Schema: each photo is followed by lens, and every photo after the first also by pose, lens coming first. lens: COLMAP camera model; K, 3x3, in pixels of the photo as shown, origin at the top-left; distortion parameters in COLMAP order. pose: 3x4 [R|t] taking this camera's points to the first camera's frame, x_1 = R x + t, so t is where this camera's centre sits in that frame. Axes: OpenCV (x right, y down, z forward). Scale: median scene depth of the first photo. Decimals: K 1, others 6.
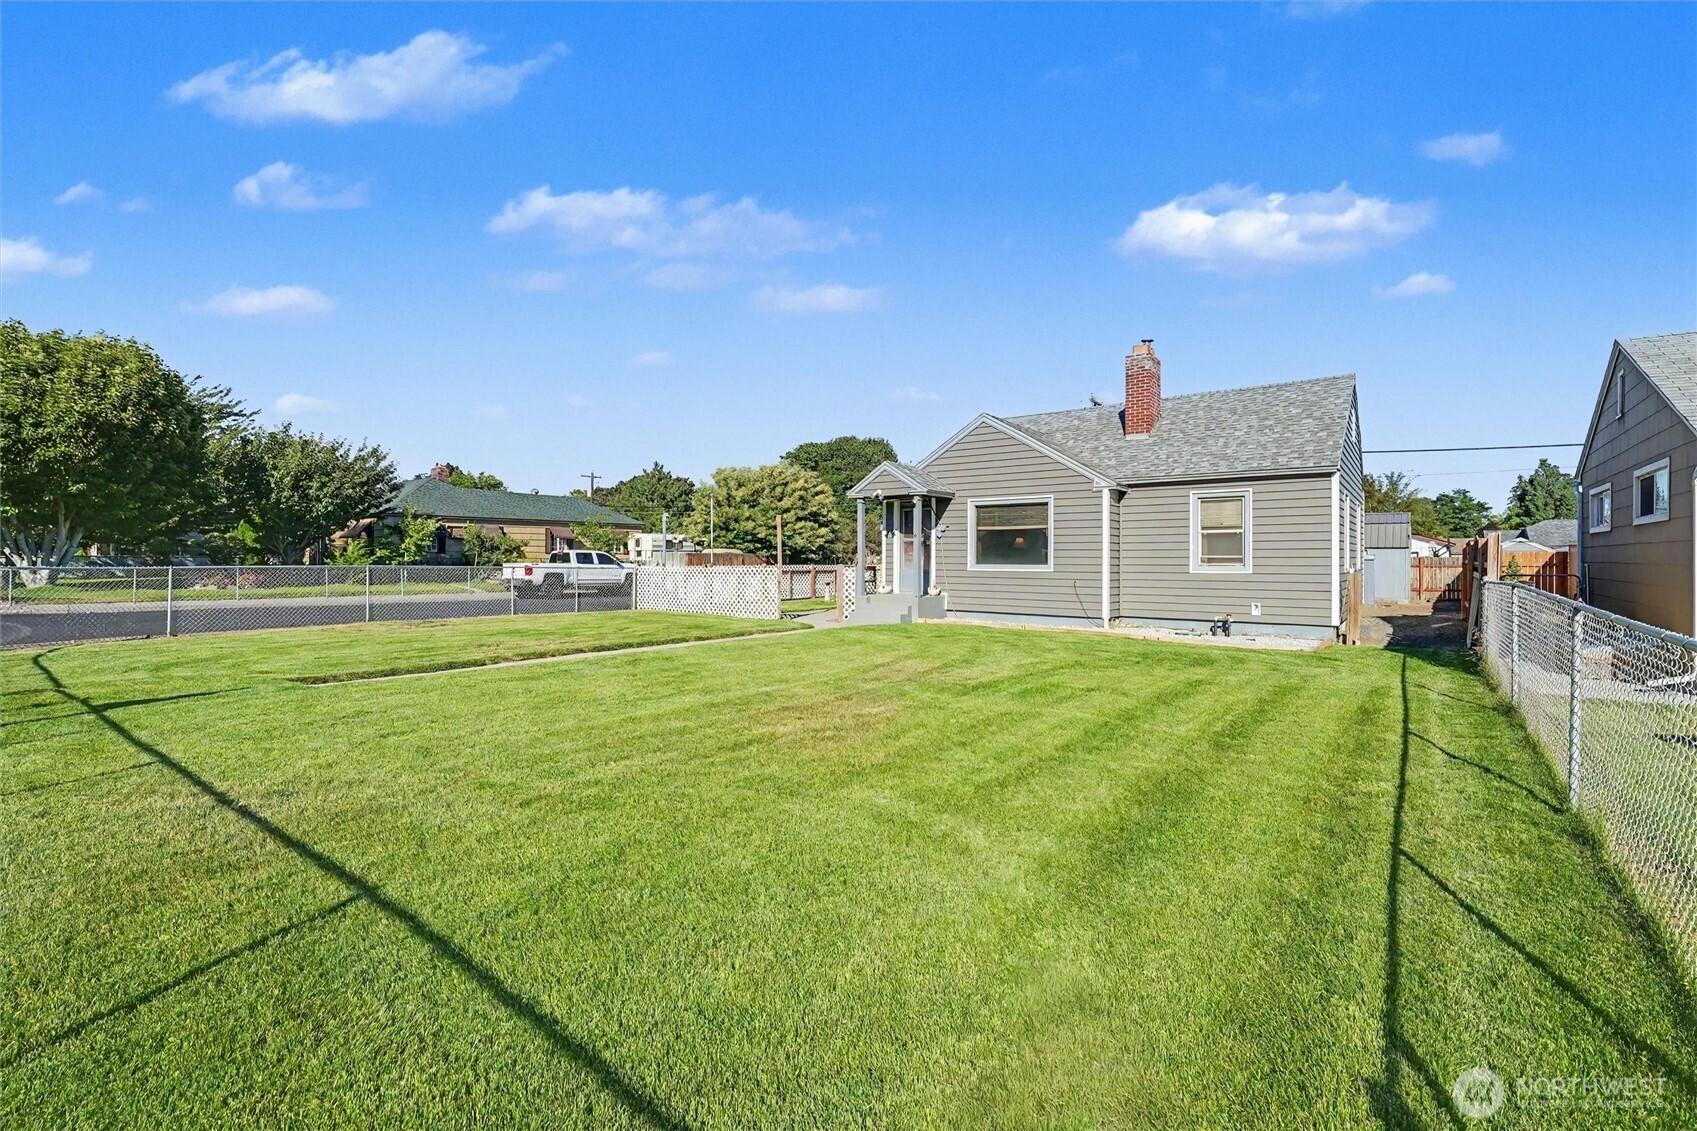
lens RADIAL K [[664.1, 0, 854.2], [0, 664.1, 562.3], [0, 0, 1]] dist [0.007884, -0.000076]
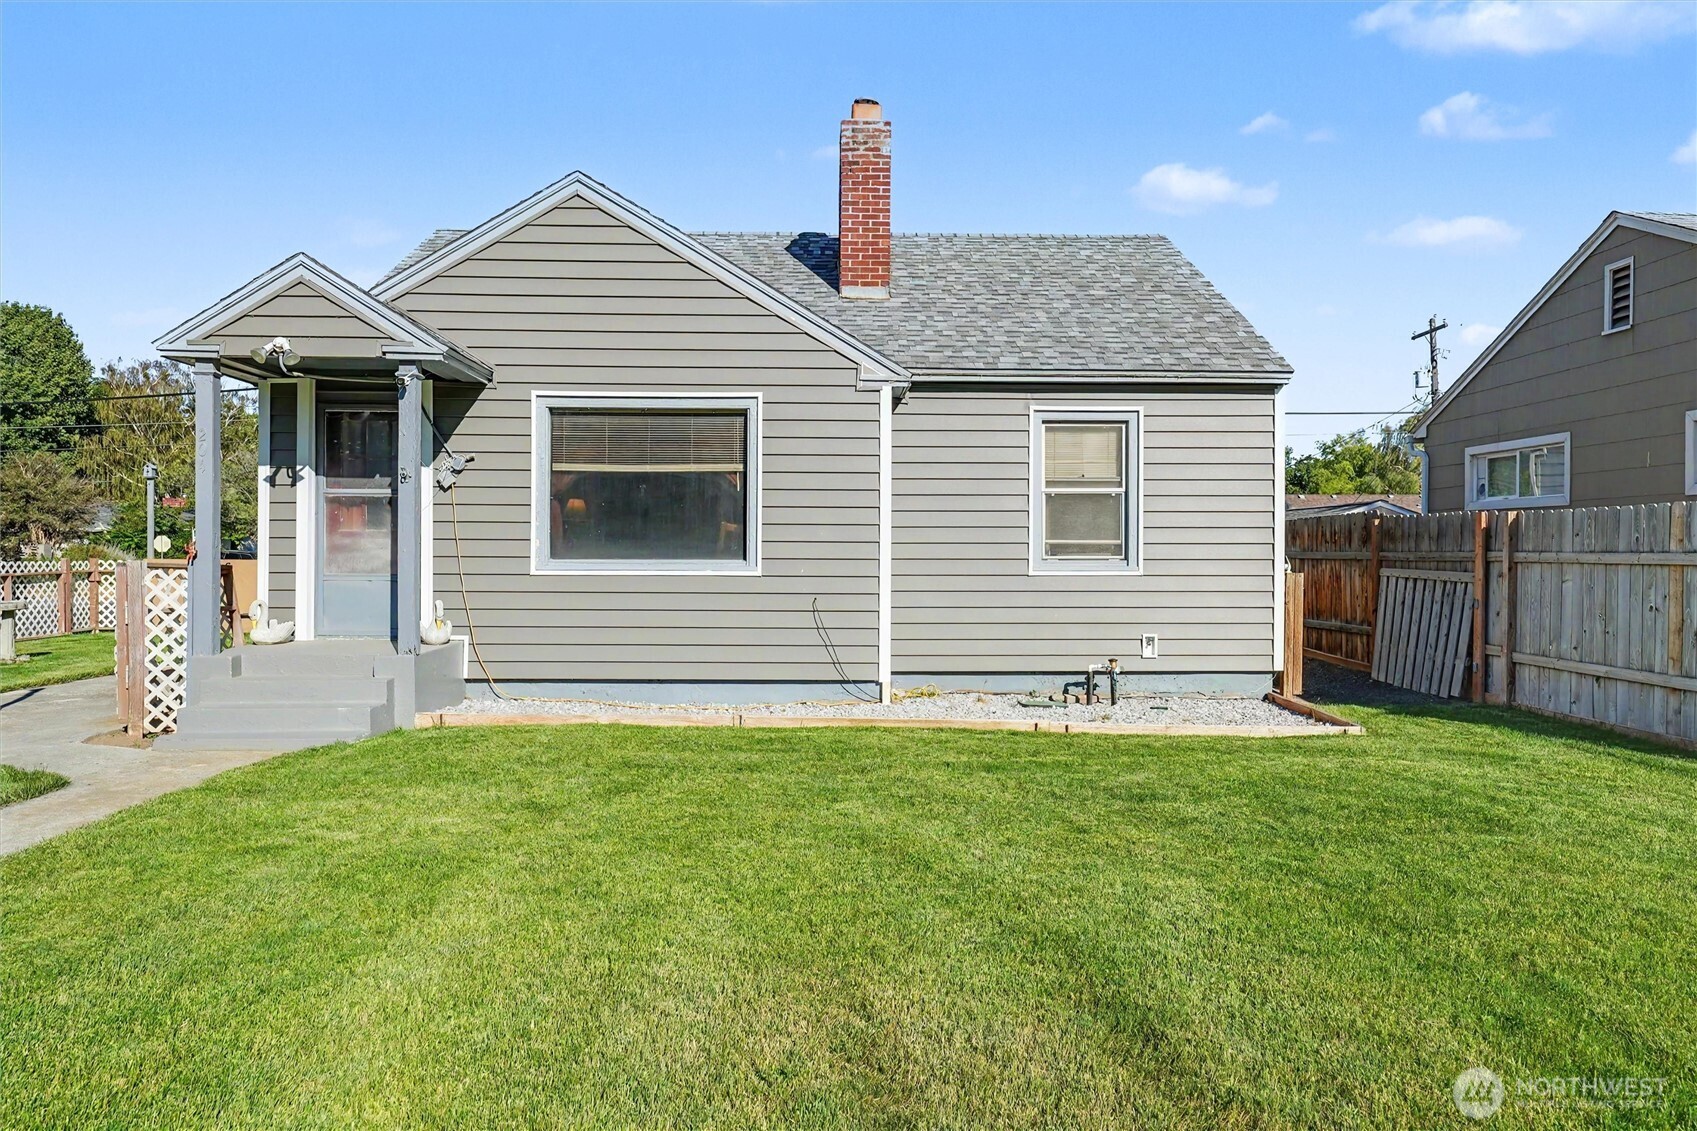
lens RADIAL K [[1117.2, 0, 846.4], [0, 1117.2, 557.2], [0, 0, 1]] dist [-0.004905, -0.002852]
pose [[0.792959, -0.002116, 0.609272, -0.080092], [0.002256, 0.999997, 0.000538, 0.001729], [-0.609271, 0.000948, 0.792961, 0.390150]]
